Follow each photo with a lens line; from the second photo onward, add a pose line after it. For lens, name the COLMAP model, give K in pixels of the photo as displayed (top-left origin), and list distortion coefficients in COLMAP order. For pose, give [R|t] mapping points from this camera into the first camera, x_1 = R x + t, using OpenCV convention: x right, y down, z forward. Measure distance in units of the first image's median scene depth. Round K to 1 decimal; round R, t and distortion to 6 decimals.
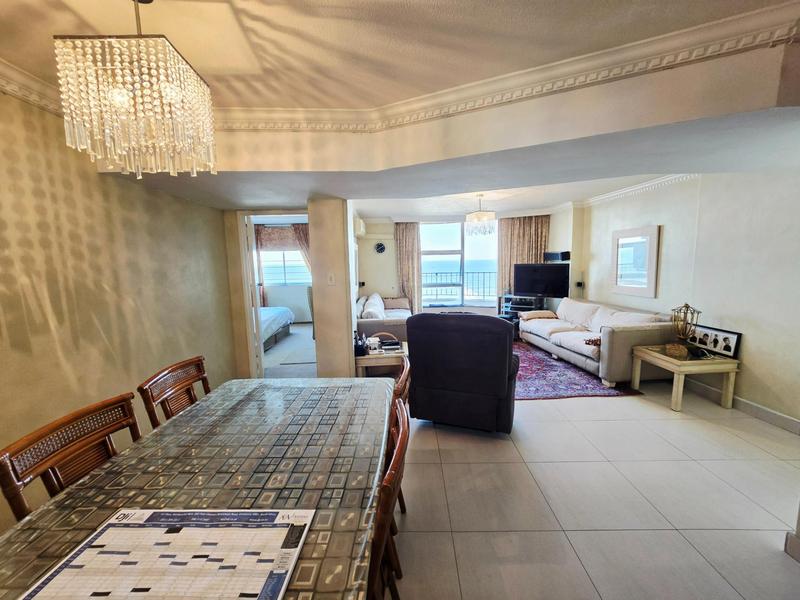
lens RADIAL K [[326.0, 0, 403.9], [0, 326.0, 300.0], [0, 0, 1]] dist [-0.002863, -0.000386]
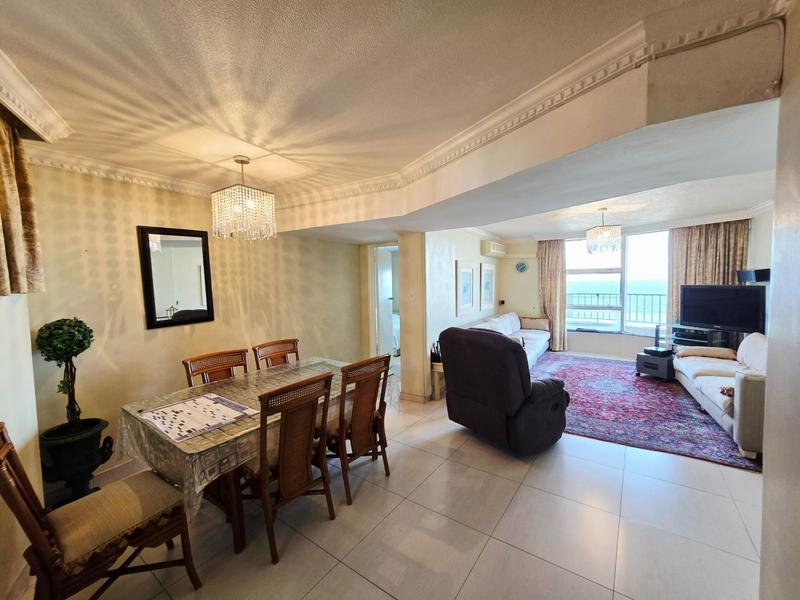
lens RADIAL K [[326.0, 0, 403.9], [0, 326.0, 300.0], [0, 0, 1]] dist [-0.002863, -0.000386]
pose [[0.827355, 0.039986, -0.560255, 0.446913], [-0.069314, 0.997107, -0.031195, -0.006815], [0.557387, 0.064642, 0.827733, -0.052482]]
